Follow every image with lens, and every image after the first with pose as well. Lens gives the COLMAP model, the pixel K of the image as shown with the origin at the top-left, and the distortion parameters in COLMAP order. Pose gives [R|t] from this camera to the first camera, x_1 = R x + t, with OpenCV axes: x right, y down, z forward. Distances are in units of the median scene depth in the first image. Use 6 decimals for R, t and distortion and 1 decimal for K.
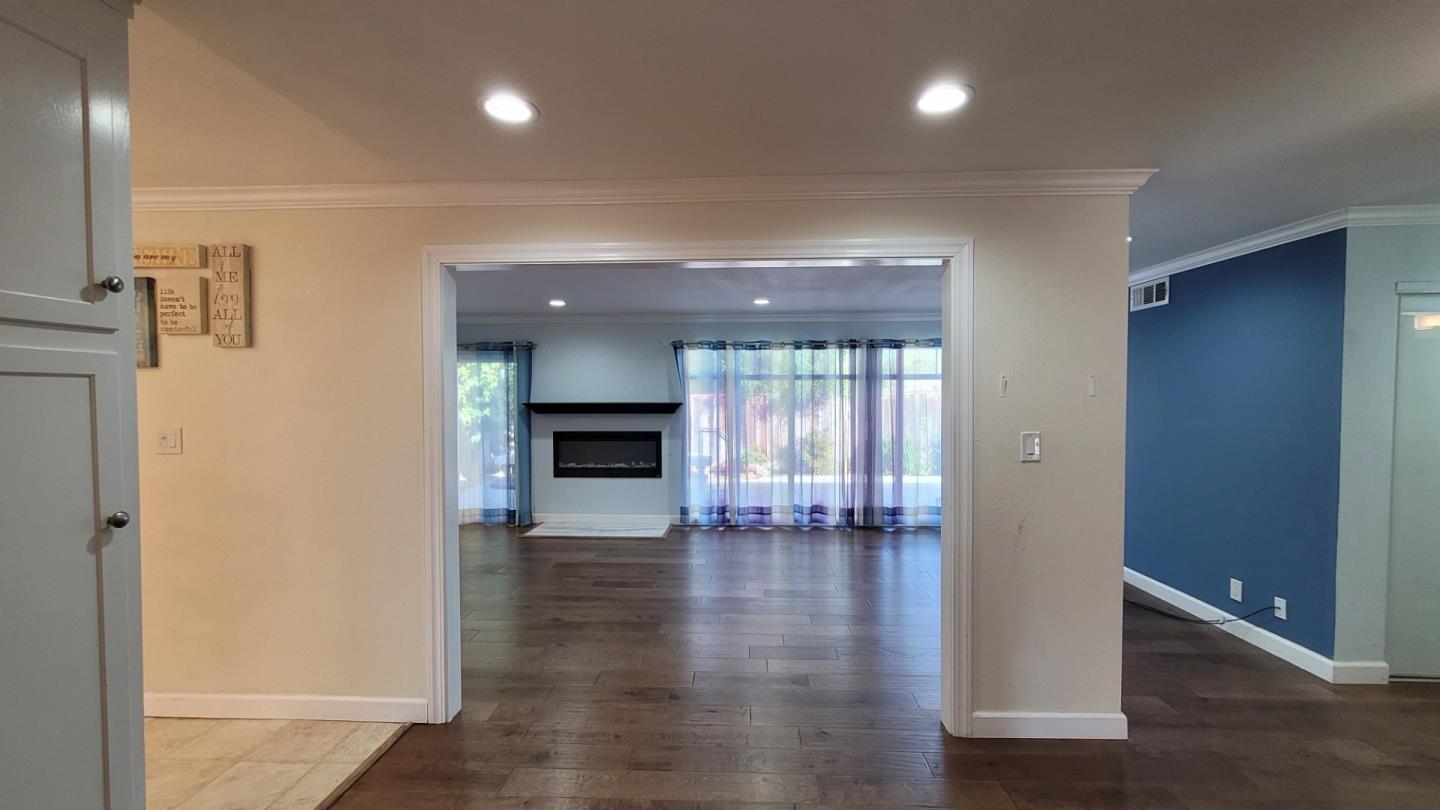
lens RADIAL K [[574.4, 0, 720.0], [0, 574.4, 405.0], [0, 0, 1]] dist [0.000227, 0.000045]
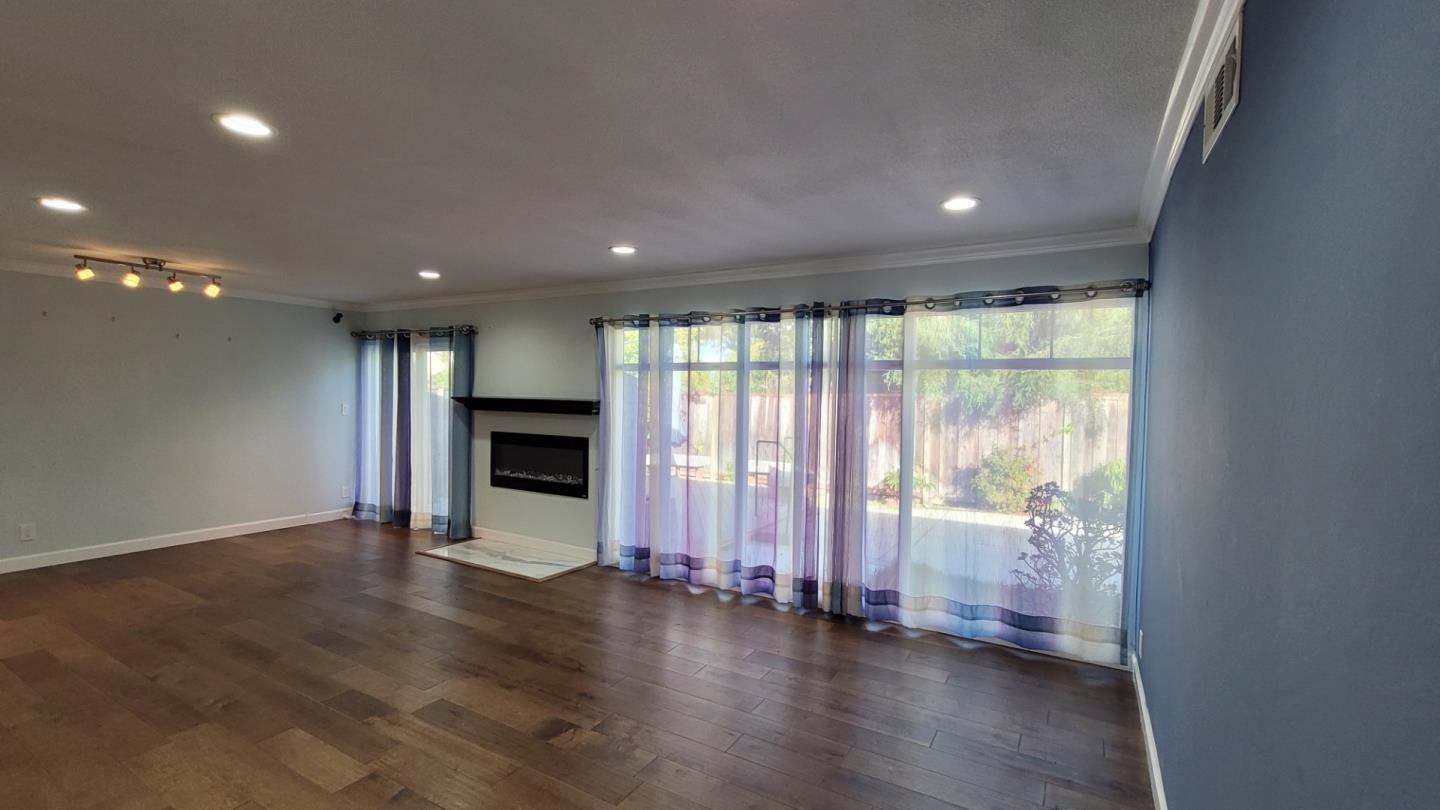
lens RADIAL K [[616.7, 0, 720.0], [0, 616.7, 405.0], [0, 0, 1]] dist [0.000512, 0.000008]
pose [[0.881501, 0.026352, -0.471446, 0.442107], [-0.027032, 0.999620, 0.005330, -0.006940], [0.471407, 0.008045, 0.881879, 0.369932]]
